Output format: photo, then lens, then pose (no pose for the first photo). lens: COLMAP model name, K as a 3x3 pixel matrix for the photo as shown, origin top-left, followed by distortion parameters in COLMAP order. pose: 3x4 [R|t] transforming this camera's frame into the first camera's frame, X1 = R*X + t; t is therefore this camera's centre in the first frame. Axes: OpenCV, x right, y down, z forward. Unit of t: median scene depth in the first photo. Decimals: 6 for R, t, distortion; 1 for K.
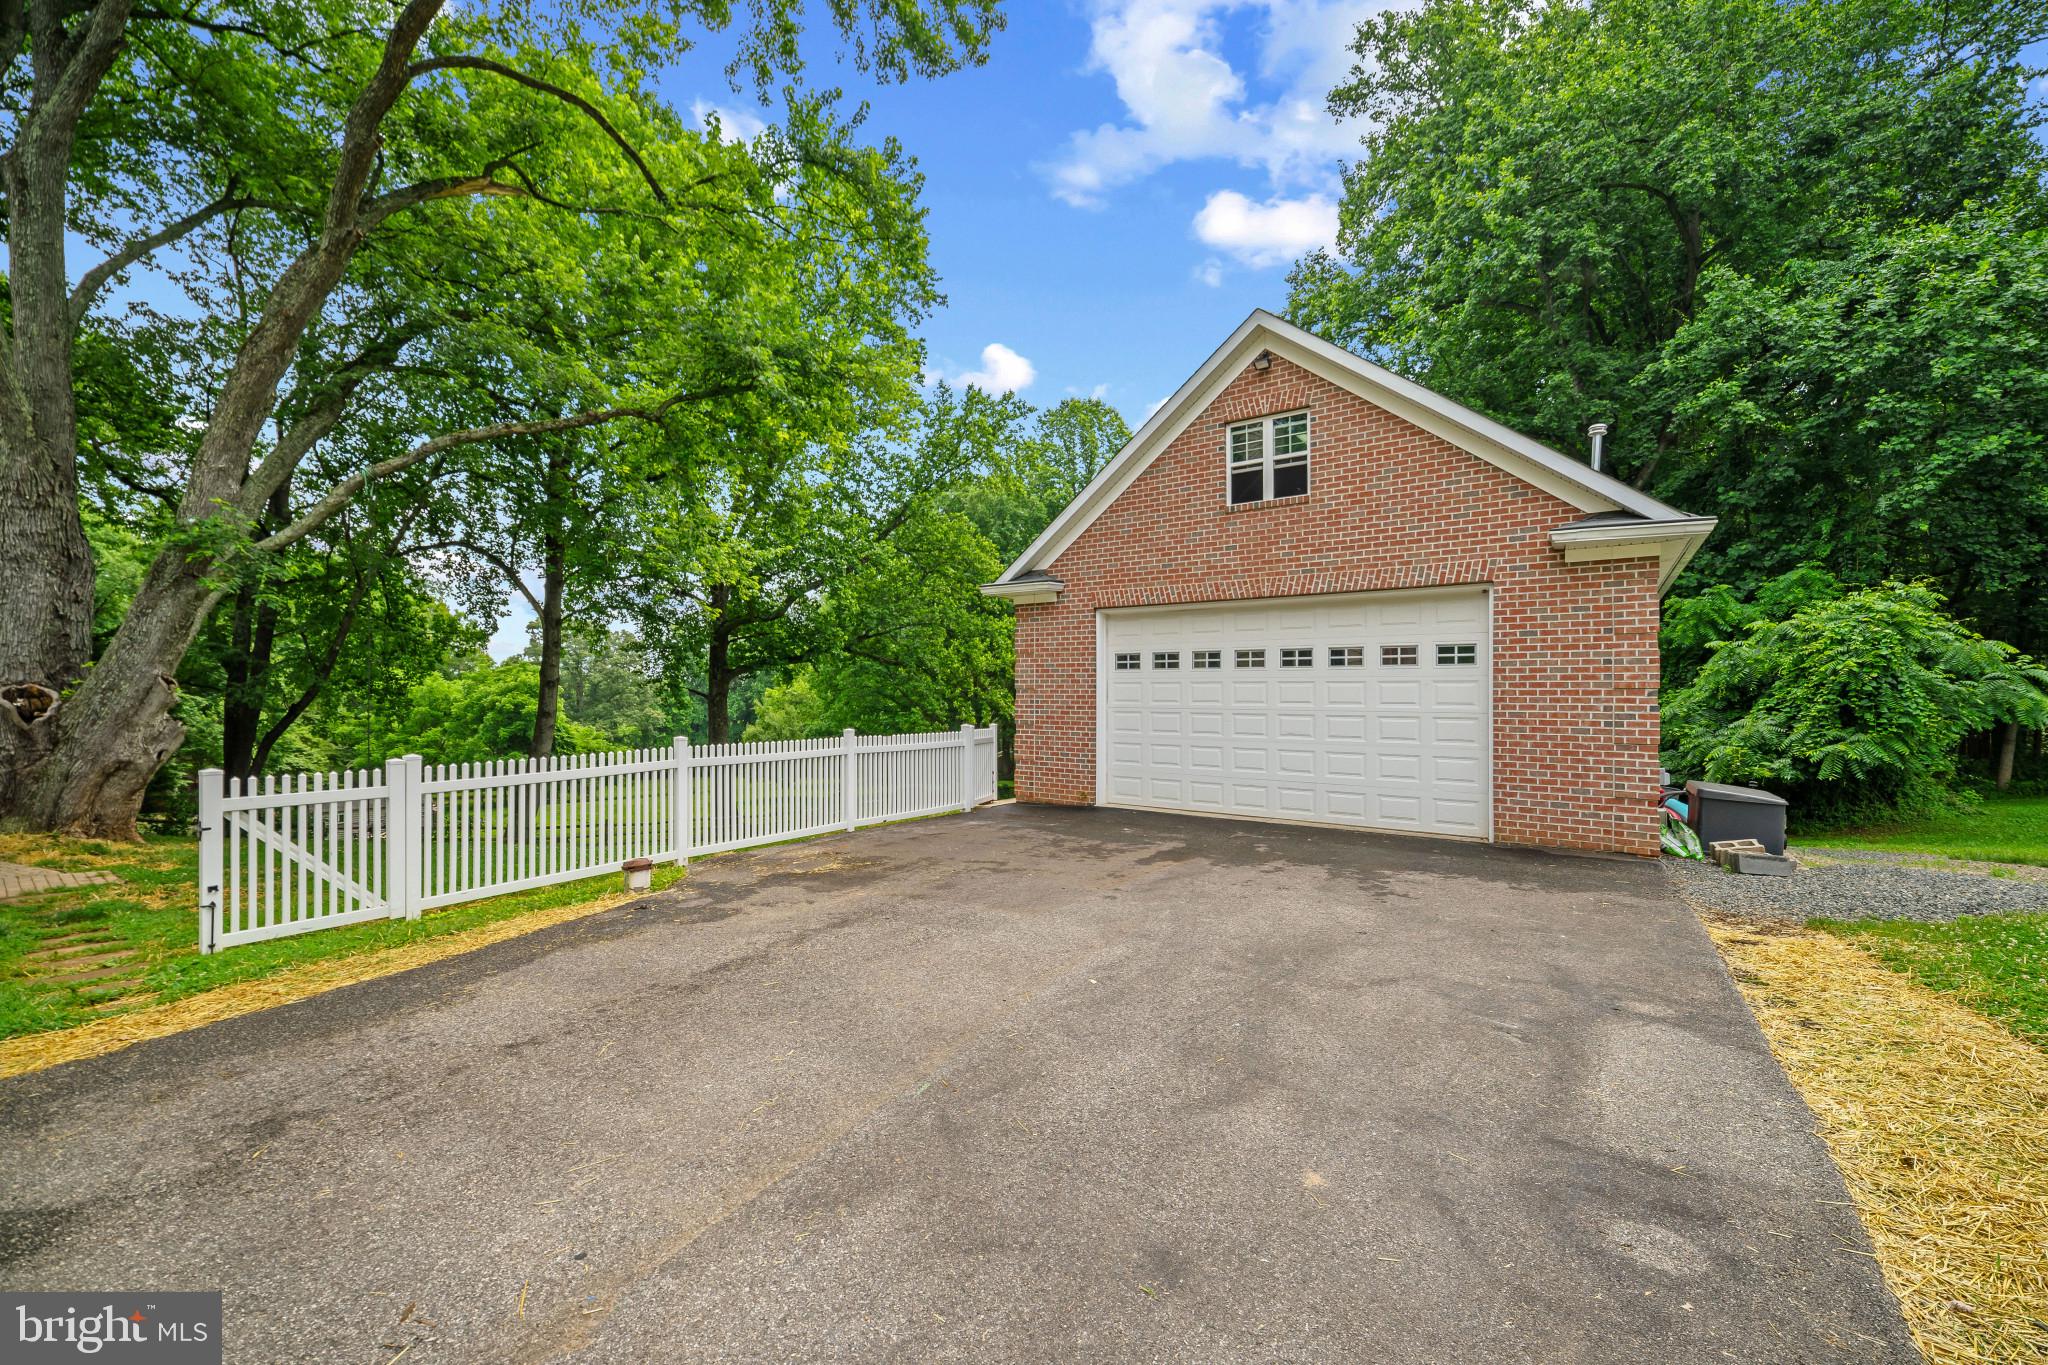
lens RADIAL K [[813.8, 0, 1016.4], [0, 813.8, 696.9], [0, 0, 1]] dist [-0.001040, 0.000387]
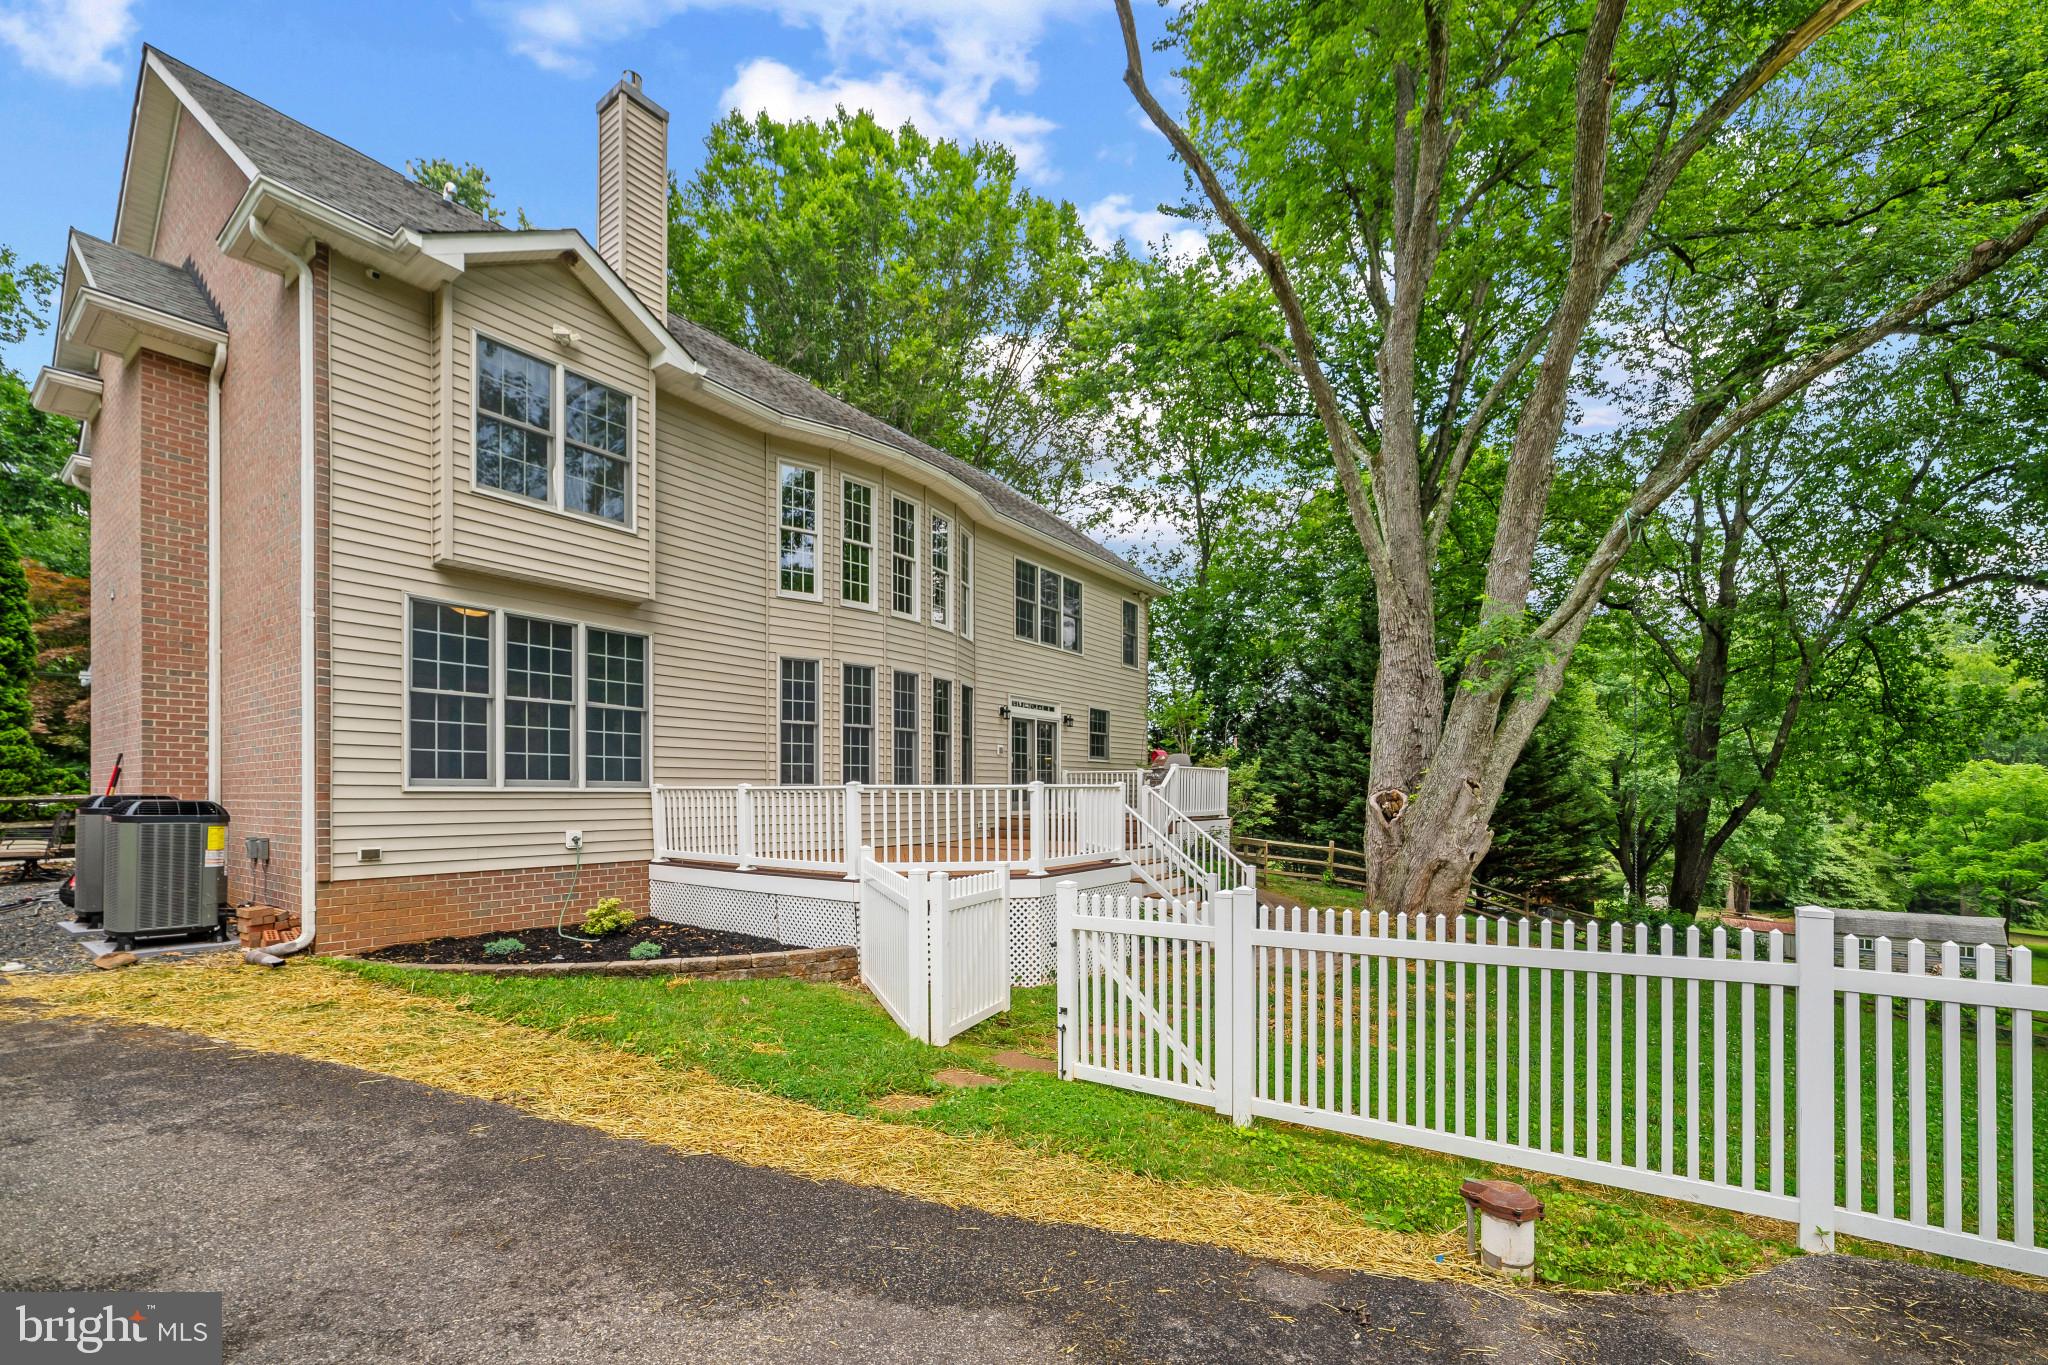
lens RADIAL K [[821.2, 0, 1028.0], [0, 821.2, 795.5], [0, 0, 1]] dist [-0.001346, -0.000021]
pose [[0.019983, -0.004472, -0.999790, -0.043132], [0.000946, 0.999990, -0.004454, -0.003532], [0.999800, -0.000857, 0.019987, 0.777233]]
